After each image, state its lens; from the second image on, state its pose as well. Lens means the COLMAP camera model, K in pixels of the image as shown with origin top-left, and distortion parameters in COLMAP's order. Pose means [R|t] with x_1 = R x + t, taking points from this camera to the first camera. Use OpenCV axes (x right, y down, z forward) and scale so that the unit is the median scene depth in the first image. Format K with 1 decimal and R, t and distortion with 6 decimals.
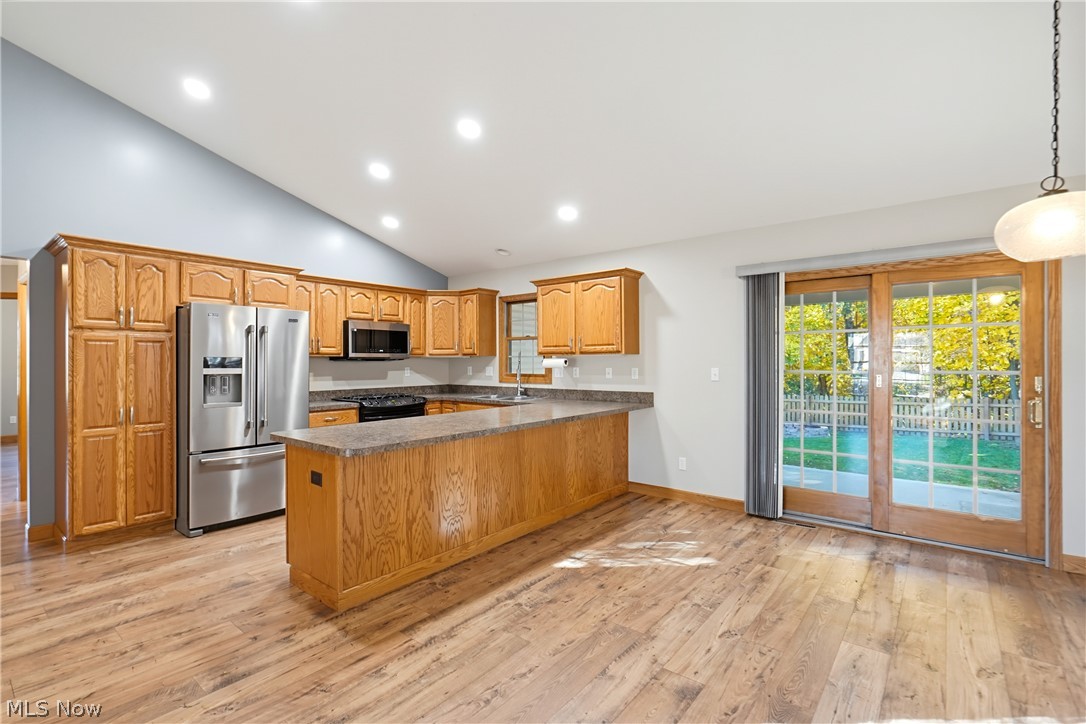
lens RADIAL K [[496.0, 0, 543.0], [0, 496.0, 362.0], [0, 0, 1]] dist [-0.003207, 0.000009]
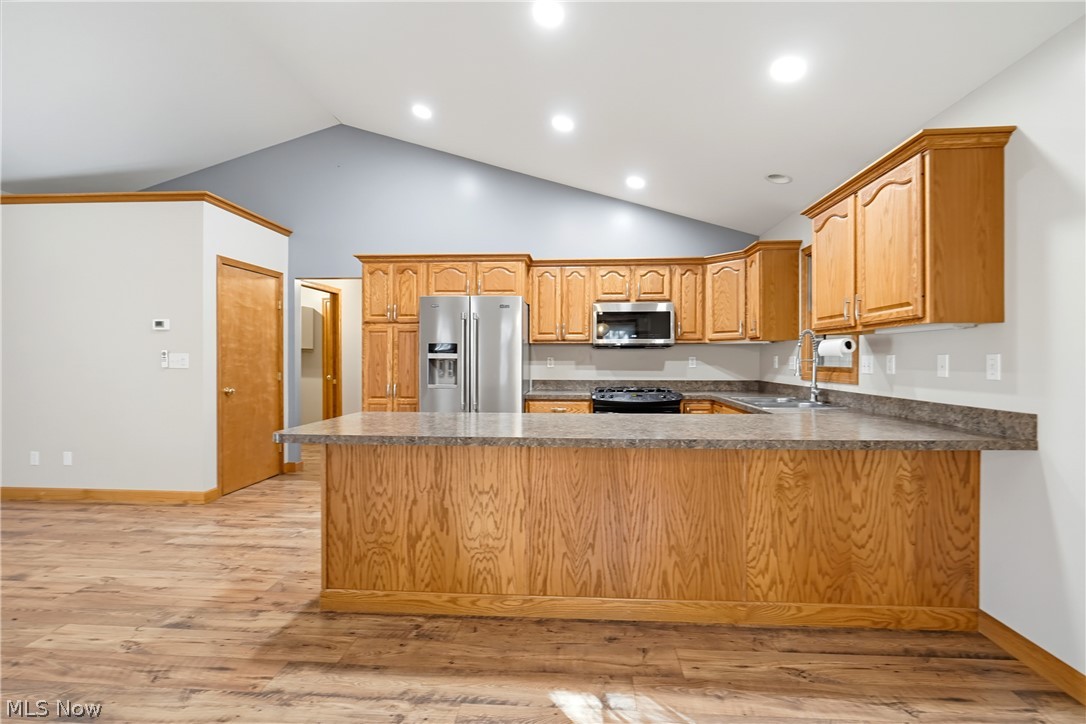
lens RADIAL K [[492.8, 0, 547.1], [0, 492.8, 358.8], [0, 0, 1]] dist [-0.004523, -0.000029]
pose [[0.578505, 0.005448, -0.815661, 0.402494], [-0.004843, 0.999983, 0.003245, 0.020859], [0.815665, 0.002073, 0.578521, 0.561721]]
